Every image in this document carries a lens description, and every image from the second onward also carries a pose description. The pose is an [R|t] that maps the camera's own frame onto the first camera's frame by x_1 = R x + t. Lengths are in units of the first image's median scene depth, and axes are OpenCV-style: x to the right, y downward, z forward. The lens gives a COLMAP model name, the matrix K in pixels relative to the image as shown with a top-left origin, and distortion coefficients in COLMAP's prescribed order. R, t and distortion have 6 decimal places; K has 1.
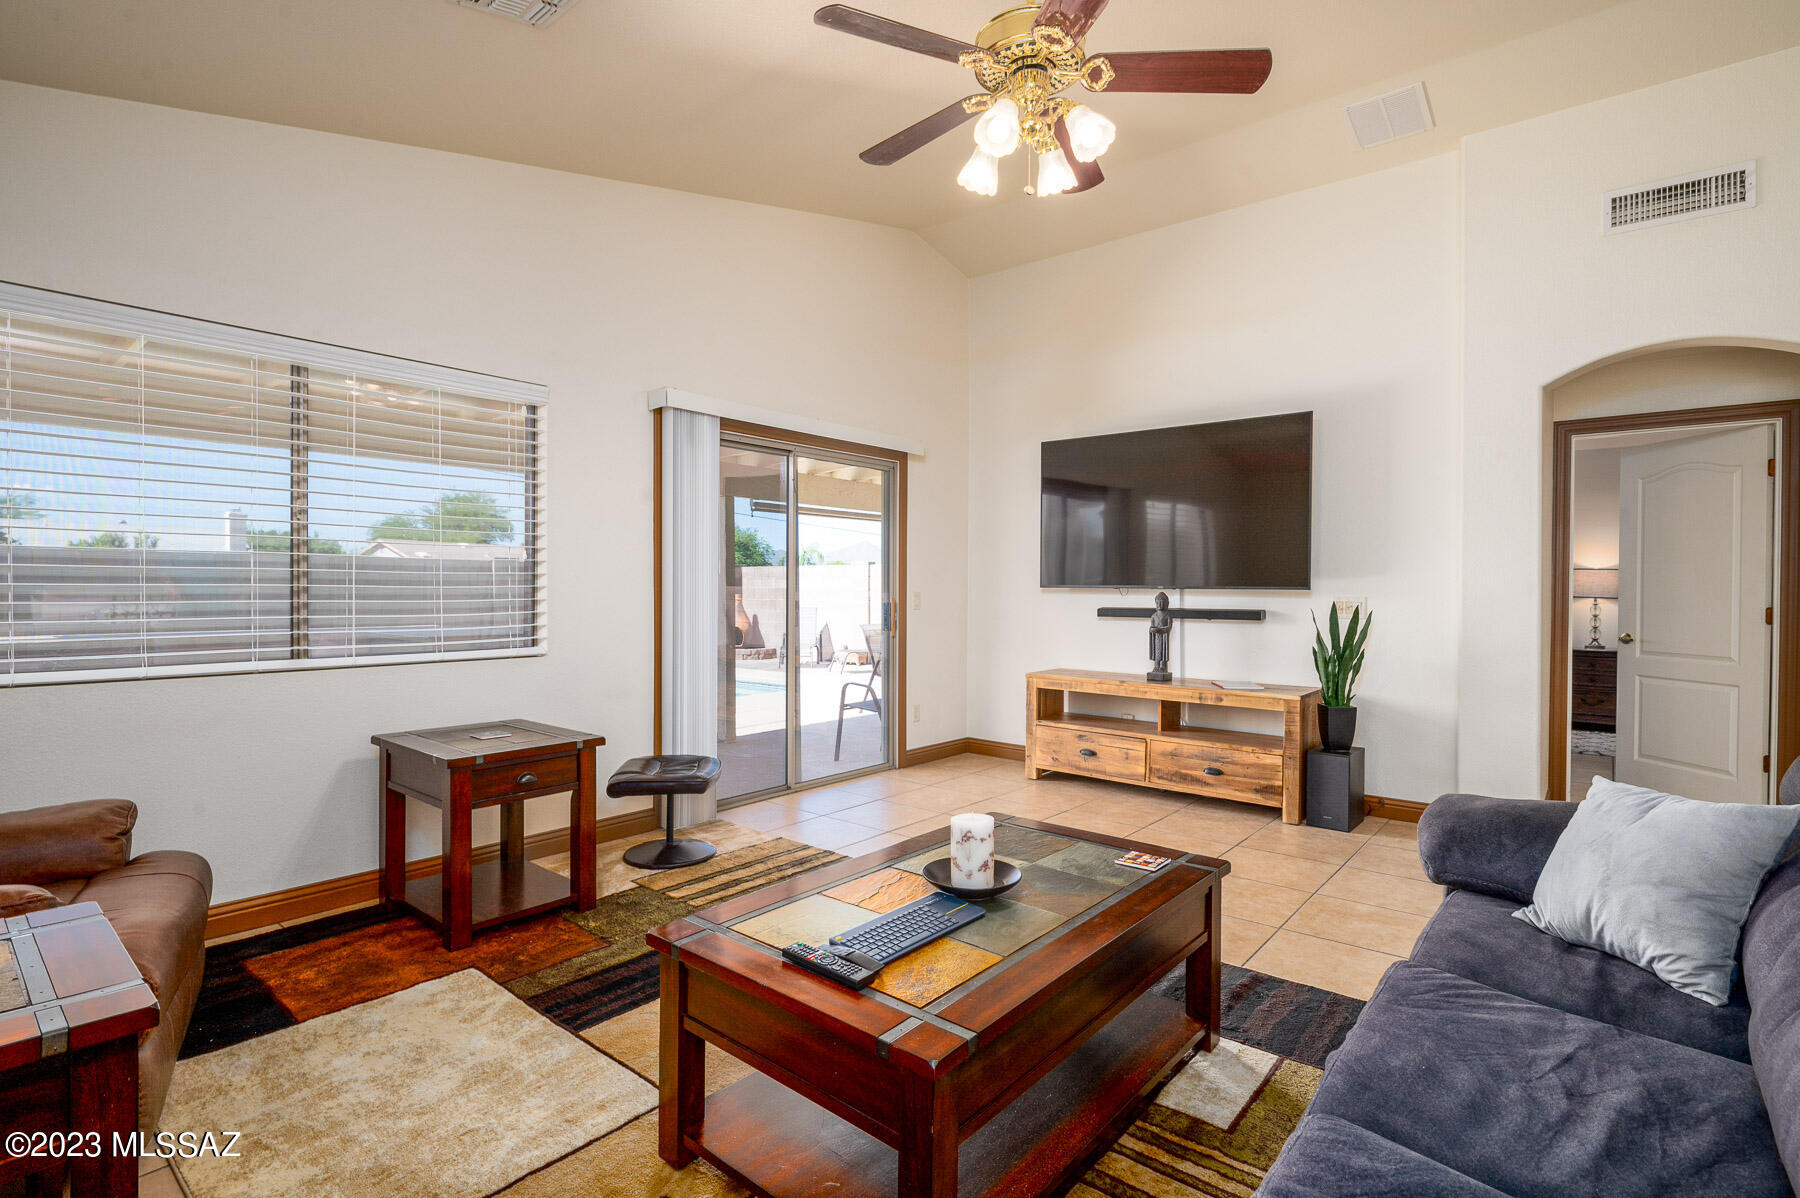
lens RADIAL K [[865.1, 0, 908.5], [0, 865.1, 597.9], [0, 0, 1]] dist [0.000328, -0.002216]
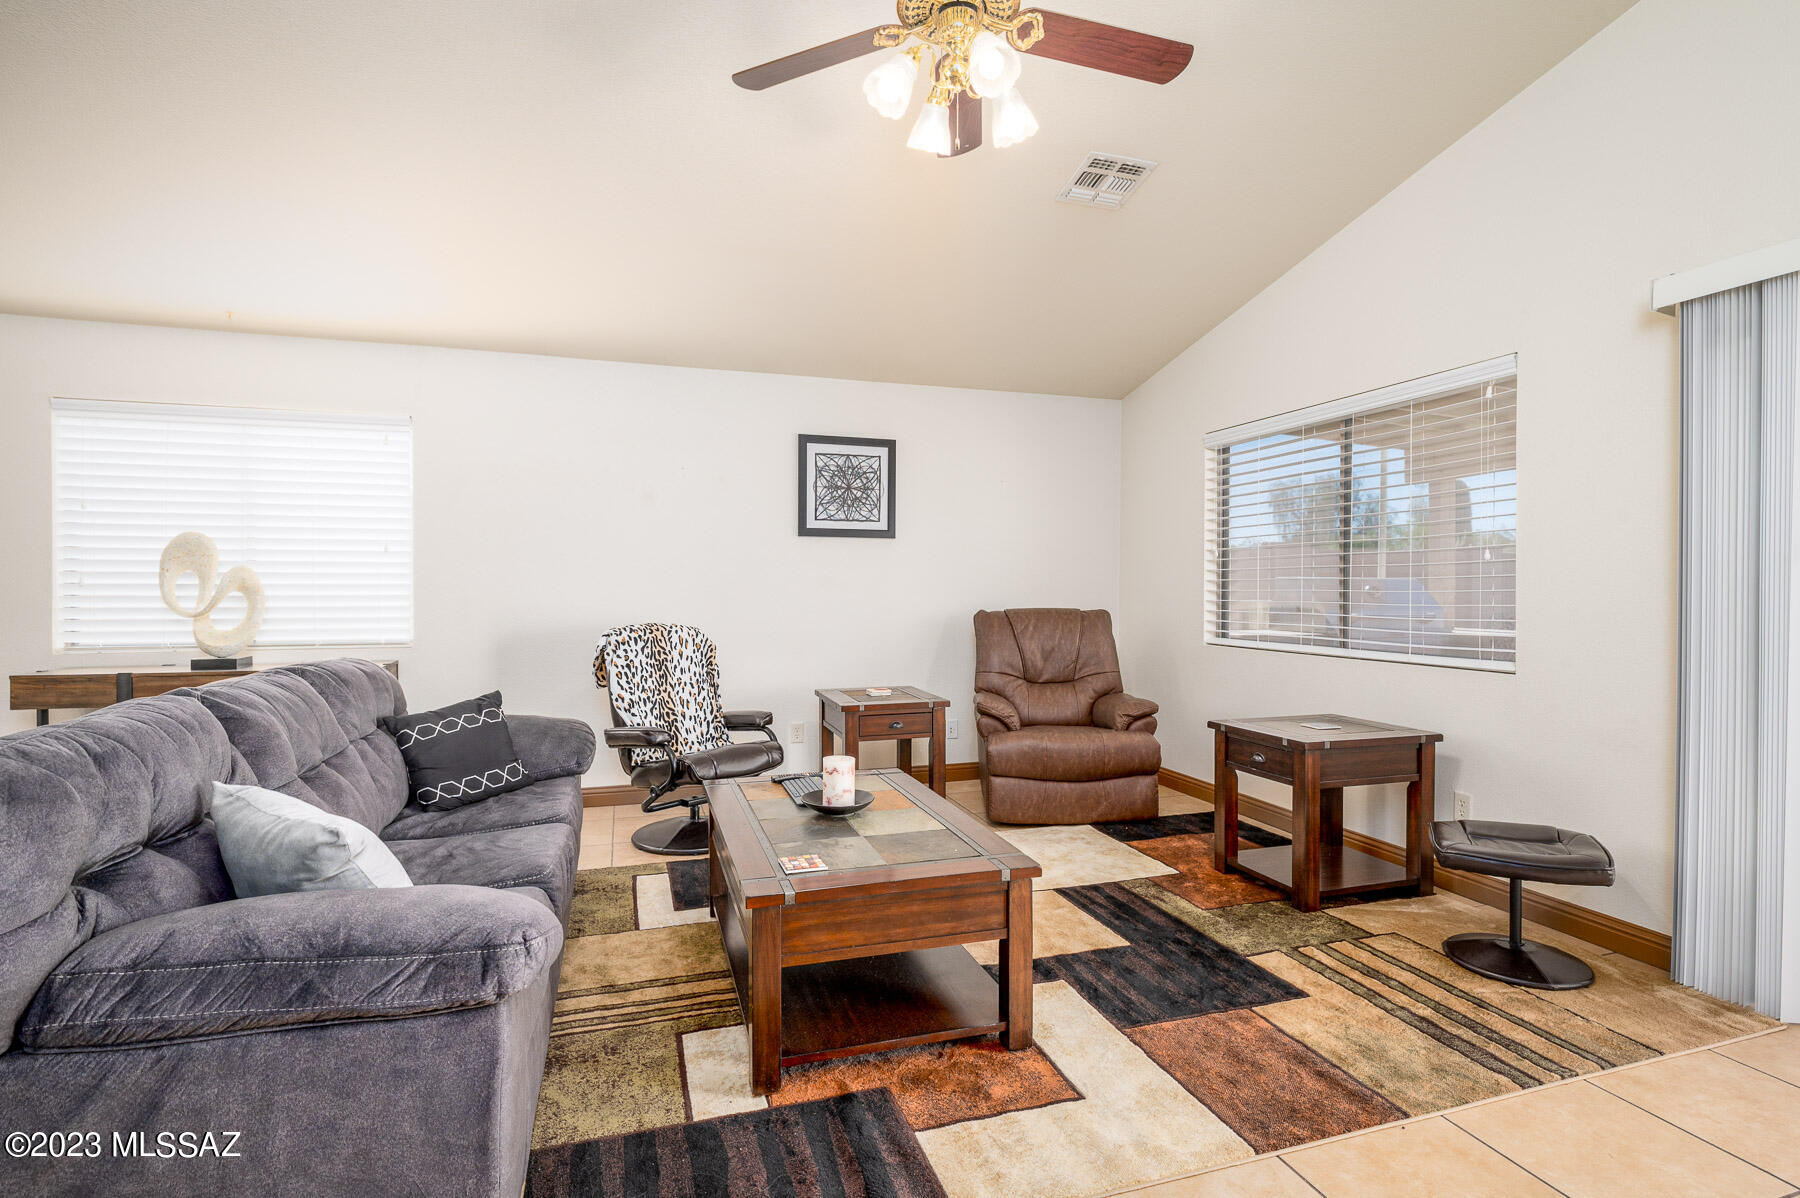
lens RADIAL K [[865.1, 0, 902.7], [0, 865.1, 595.9], [0, 0, 1]] dist [0.000328, -0.002216]
pose [[-0.544692, -0.002742, -0.838632, 0.678013], [-0.015023, 0.999866, 0.006489, -0.007915], [0.838502, 0.016134, -0.544660, 1.062170]]
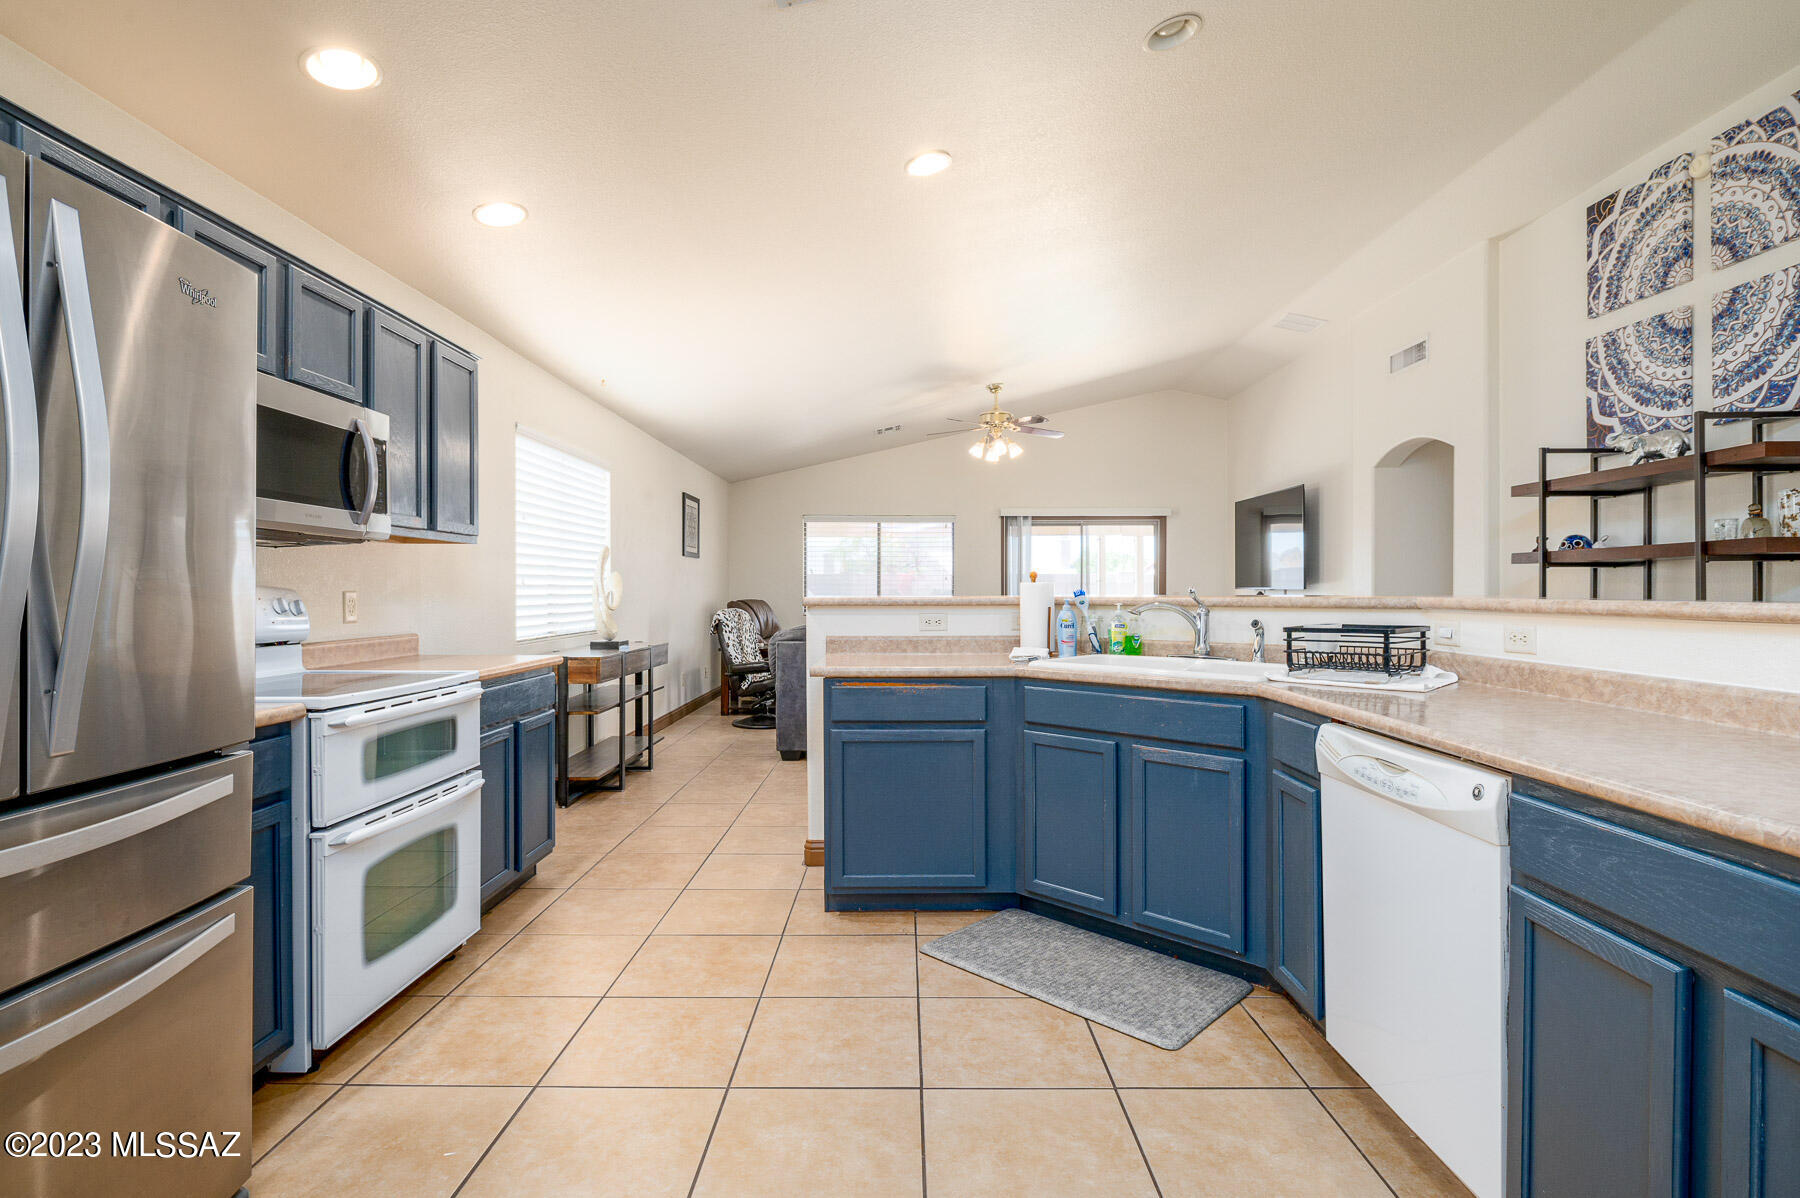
lens RADIAL K [[865.1, 0, 901.2], [0, 865.1, 592.6], [0, 0, 1]] dist [0.000328, -0.002216]
pose [[0.628001, -0.004608, -0.778199, 1.758167], [-0.005423, 0.999932, -0.010297, 0.025021], [0.778194, 0.010687, 0.627933, -0.930834]]
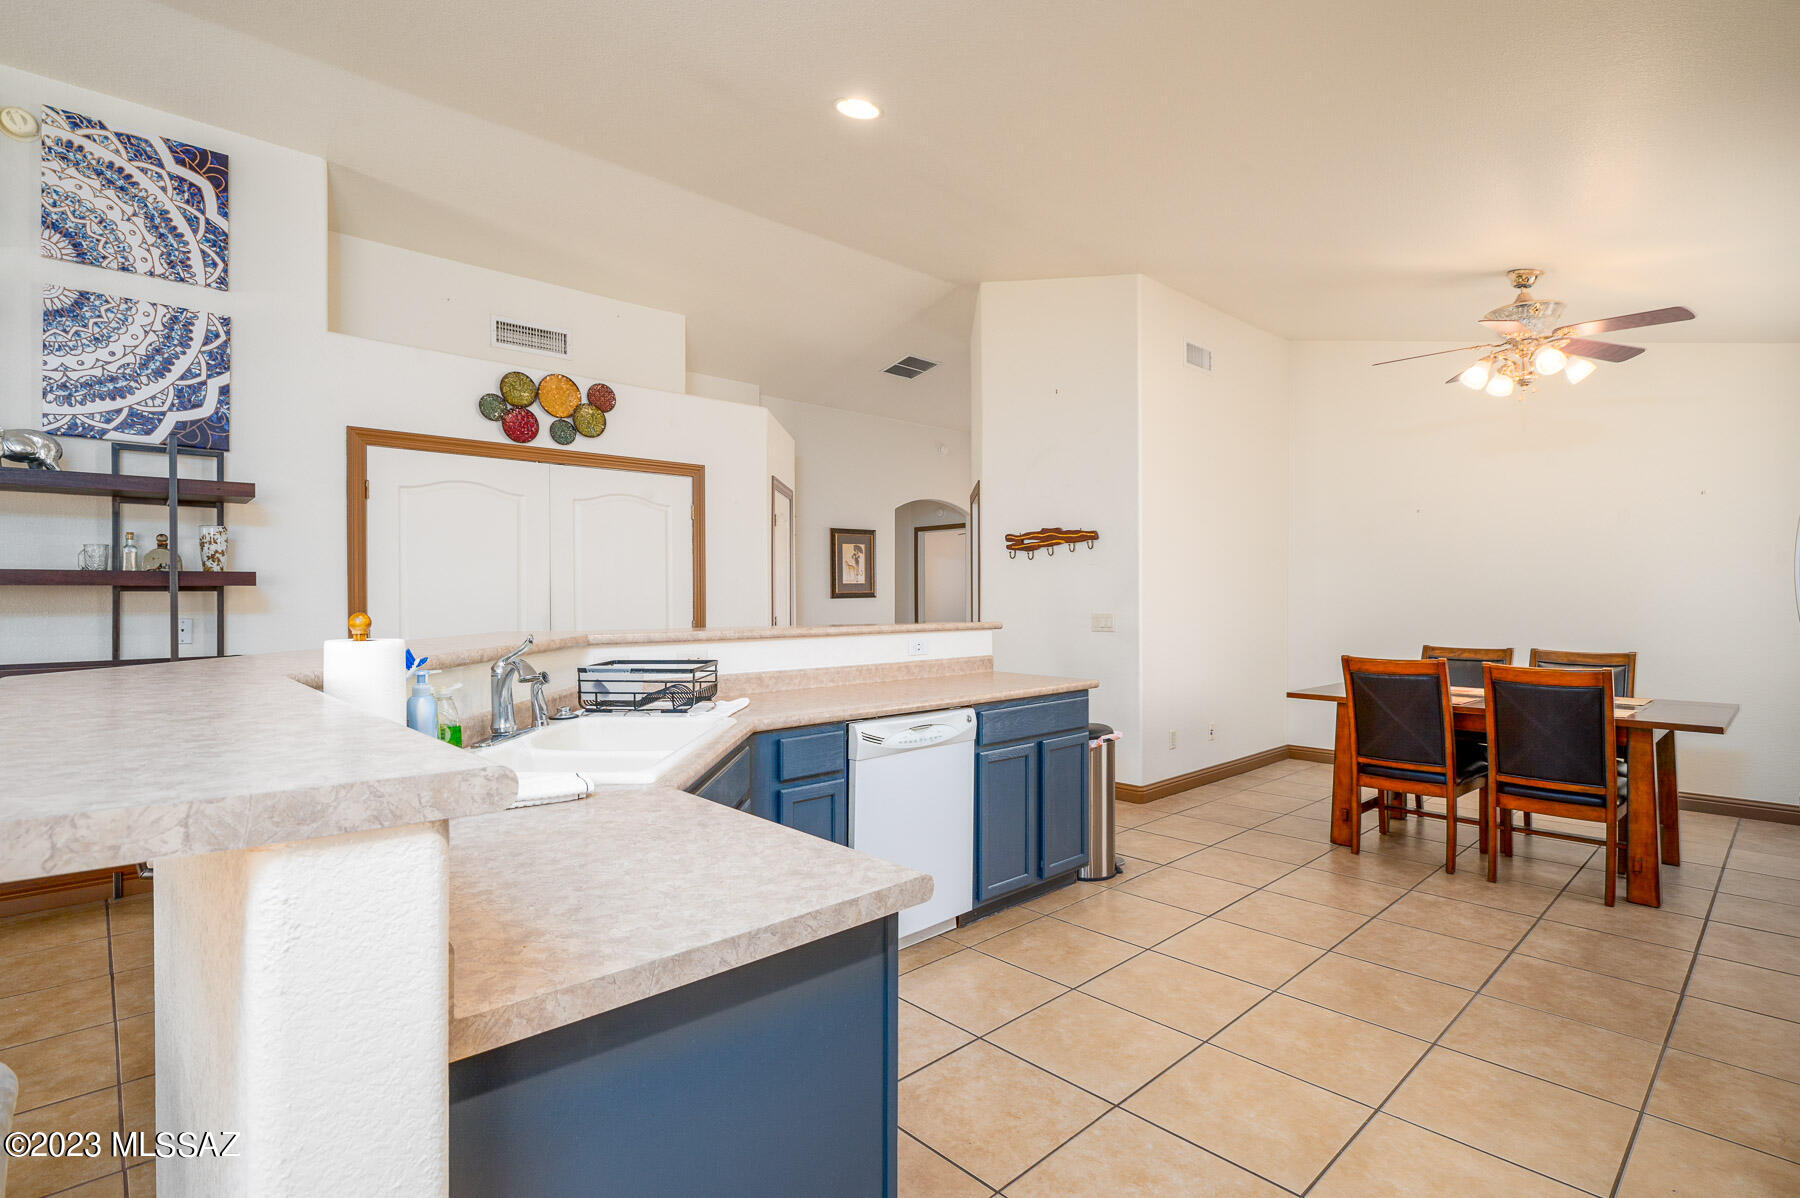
lens RADIAL K [[865.1, 0, 897.7], [0, 865.1, 595.8], [0, 0, 1]] dist [0.000328, -0.002216]
pose [[0.137687, -0.006031, 0.990457, 0.662542], [0.014222, 0.999890, 0.004112, -0.017175], [-0.990374, 0.013520, 0.137758, -0.478852]]
